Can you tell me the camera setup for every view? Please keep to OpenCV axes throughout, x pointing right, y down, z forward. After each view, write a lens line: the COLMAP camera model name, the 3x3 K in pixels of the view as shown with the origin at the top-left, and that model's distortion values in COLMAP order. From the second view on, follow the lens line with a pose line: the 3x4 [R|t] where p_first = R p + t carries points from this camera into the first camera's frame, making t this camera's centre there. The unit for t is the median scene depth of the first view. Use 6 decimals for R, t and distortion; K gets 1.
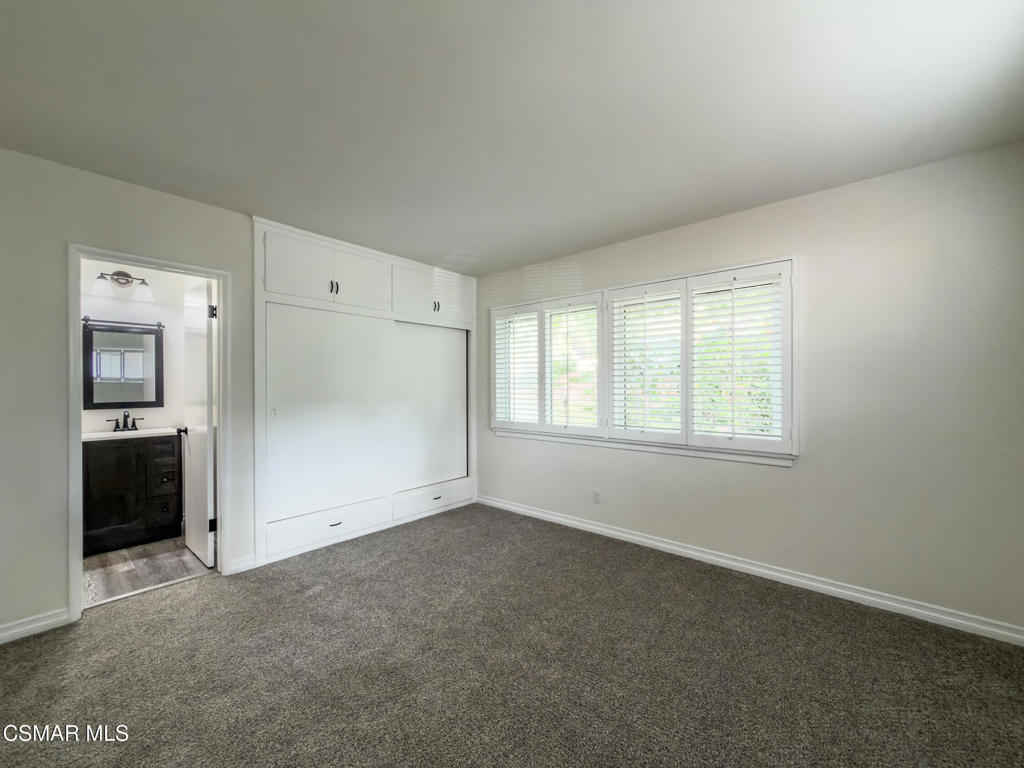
lens RADIAL K [[408.4, 0, 514.4], [0, 408.4, 387.0], [0, 0, 1]] dist [0.000187, -0.000055]
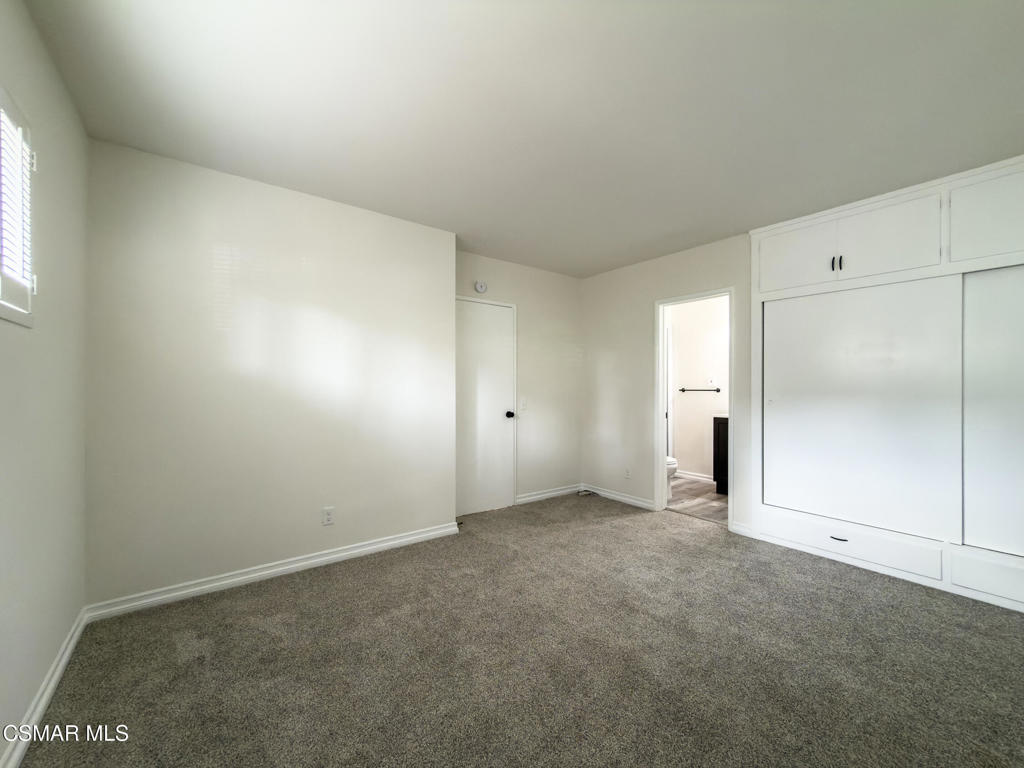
lens RADIAL K [[408.4, 0, 514.4], [0, 408.4, 387.0], [0, 0, 1]] dist [0.000187, -0.000055]
pose [[-0.206056, 0.000921, -0.978540, 0.509551], [-0.006329, 0.999977, 0.002274, 0.018587], [0.978520, 0.006662, -0.206046, 0.478719]]
